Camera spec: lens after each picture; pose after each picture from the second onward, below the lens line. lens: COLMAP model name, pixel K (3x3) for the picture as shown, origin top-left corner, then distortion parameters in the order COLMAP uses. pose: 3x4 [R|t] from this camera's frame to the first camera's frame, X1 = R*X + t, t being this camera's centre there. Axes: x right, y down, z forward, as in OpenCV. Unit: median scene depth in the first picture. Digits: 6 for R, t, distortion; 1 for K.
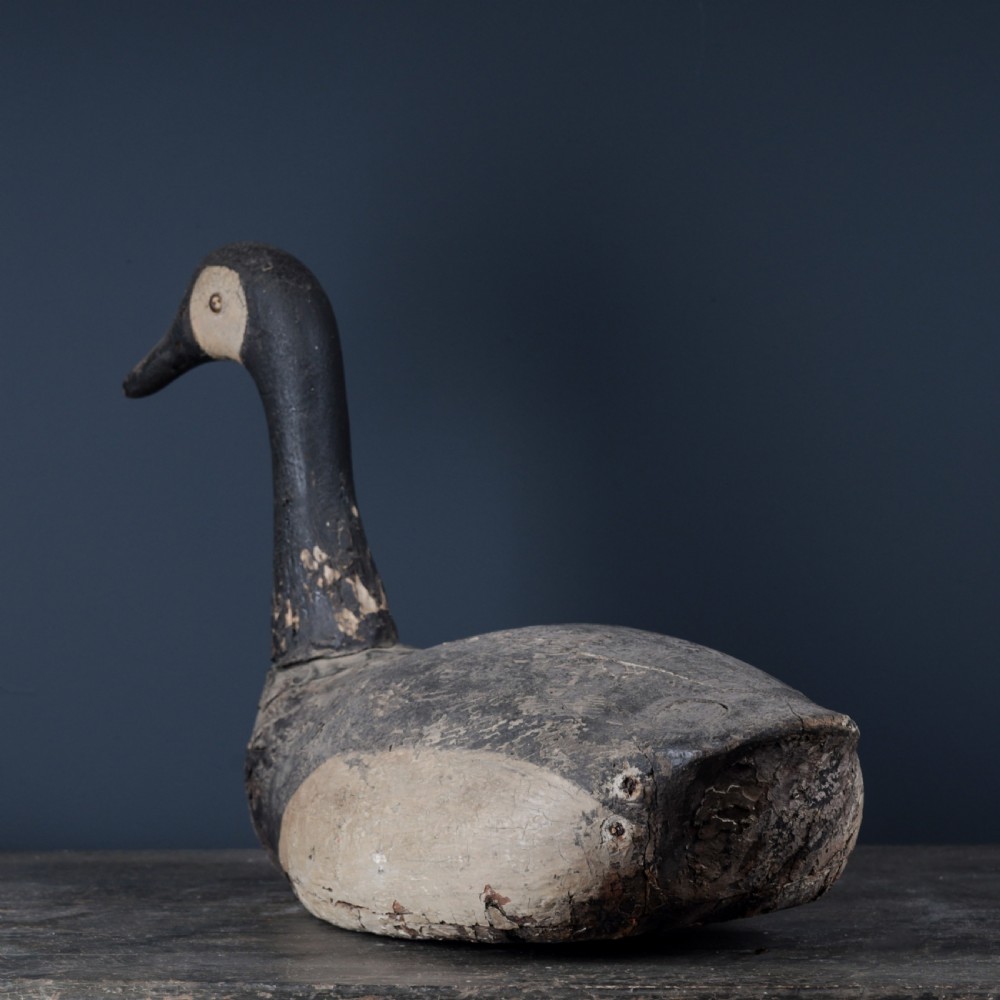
lens RADIAL K [[6310.7, 0, 500.0], [0, 6310.7, 500.0], [0, 0, 1]] dist [0.005270, -5.754435]
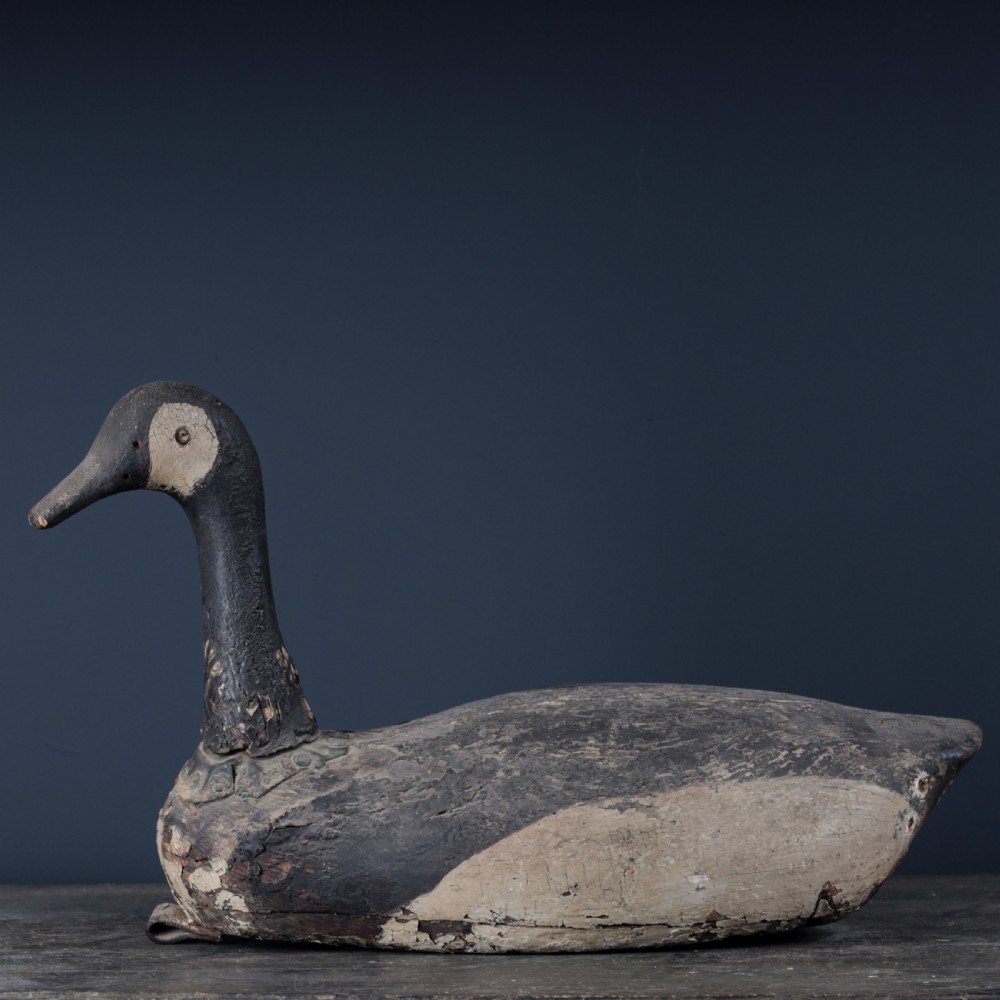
lens RADIAL K [[6310.7, 0, 500.0], [0, 6310.7, 500.0], [0, 0, 1]] dist [0.005270, -5.754435]
pose [[0.327852, -0.039364, 0.943909, -1.188335], [0.064136, 0.997754, 0.019333, -0.041895], [-0.942550, 0.054200, 0.329640, 0.645149]]
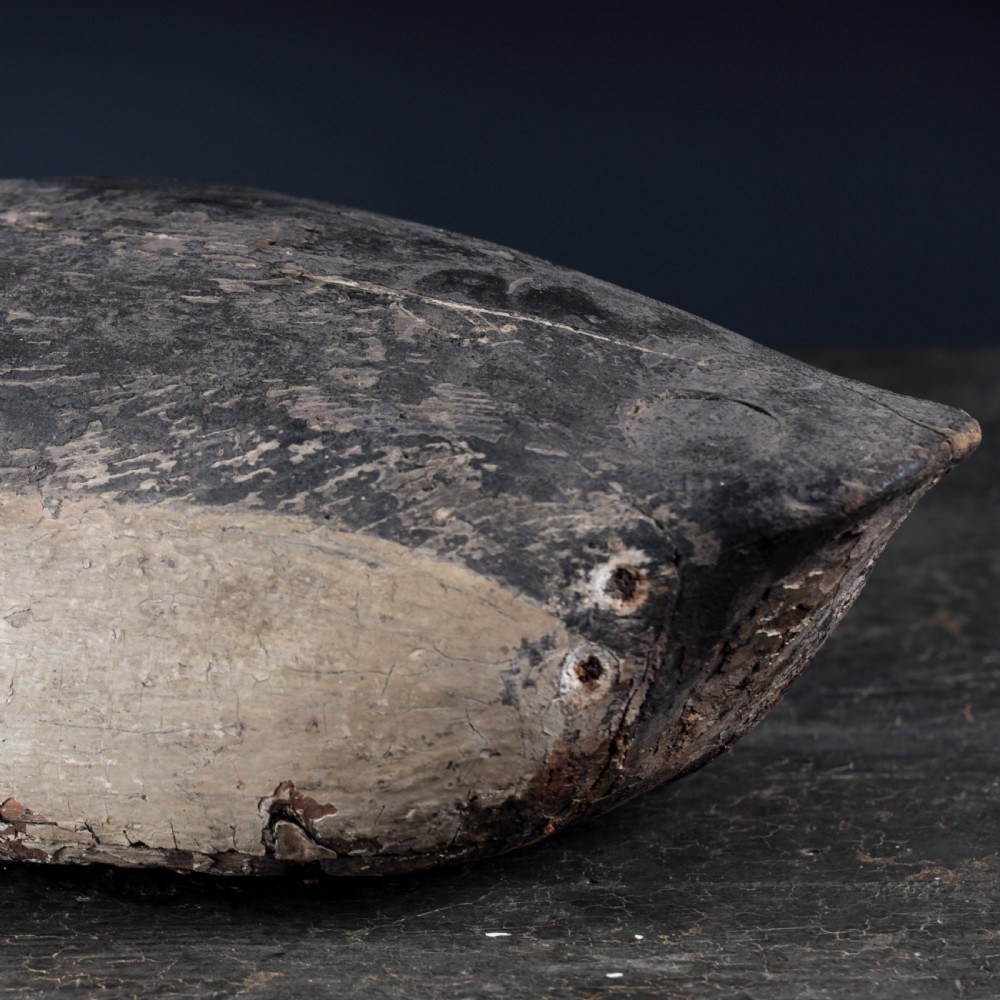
lens RADIAL K [[6310.7, 0, 500.0], [0, 6310.7, 500.0], [0, 0, 1]] dist [0.005270, -5.754435]
pose [[0.867365, -0.071861, 0.492457, -0.230281], [-0.014308, 0.985510, 0.169010, -0.045201], [-0.497467, -0.153639, 0.853769, 0.567717]]
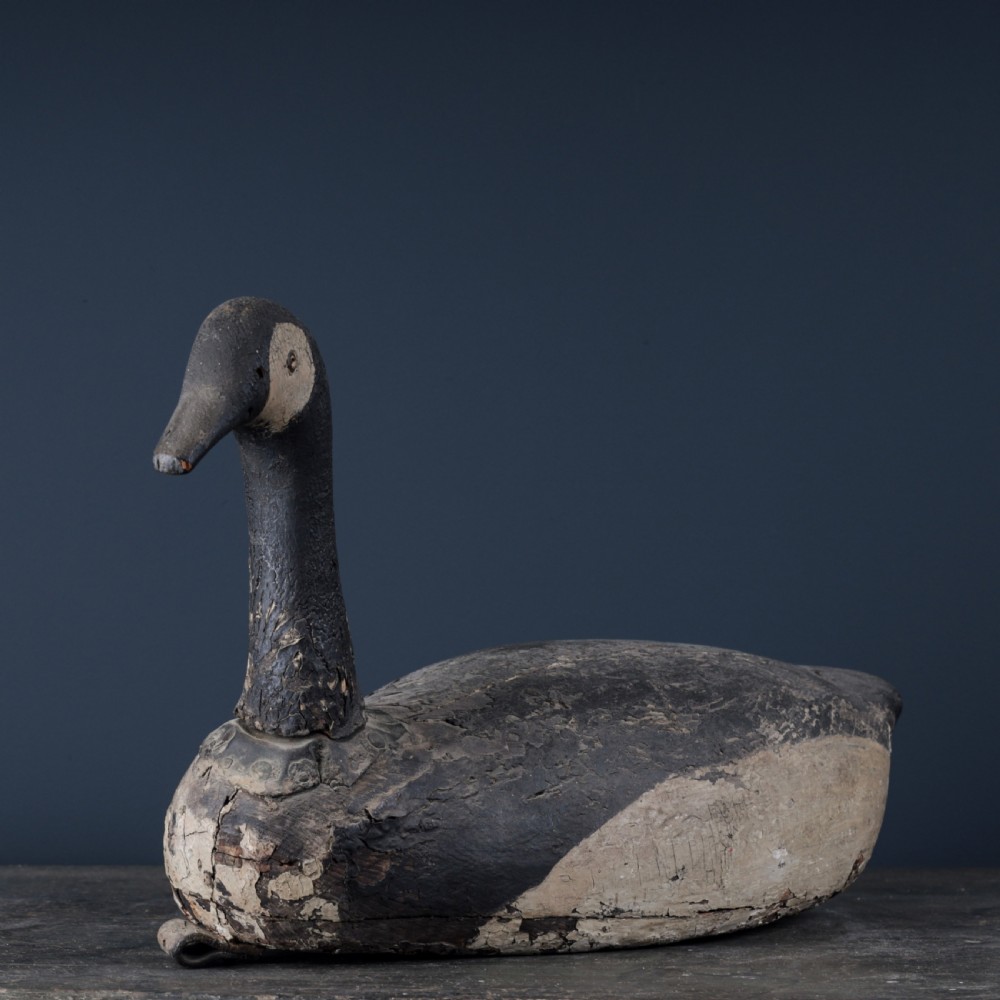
lens RADIAL K [[6310.7, 0, 500.0], [0, 6310.7, 500.0], [0, 0, 1]] dist [0.005270, -5.754435]
pose [[-0.279727, -0.041936, 0.959163, -1.055062], [0.059488, 0.996369, 0.060911, -0.073076], [-0.958235, 0.074097, -0.276216, 1.362605]]
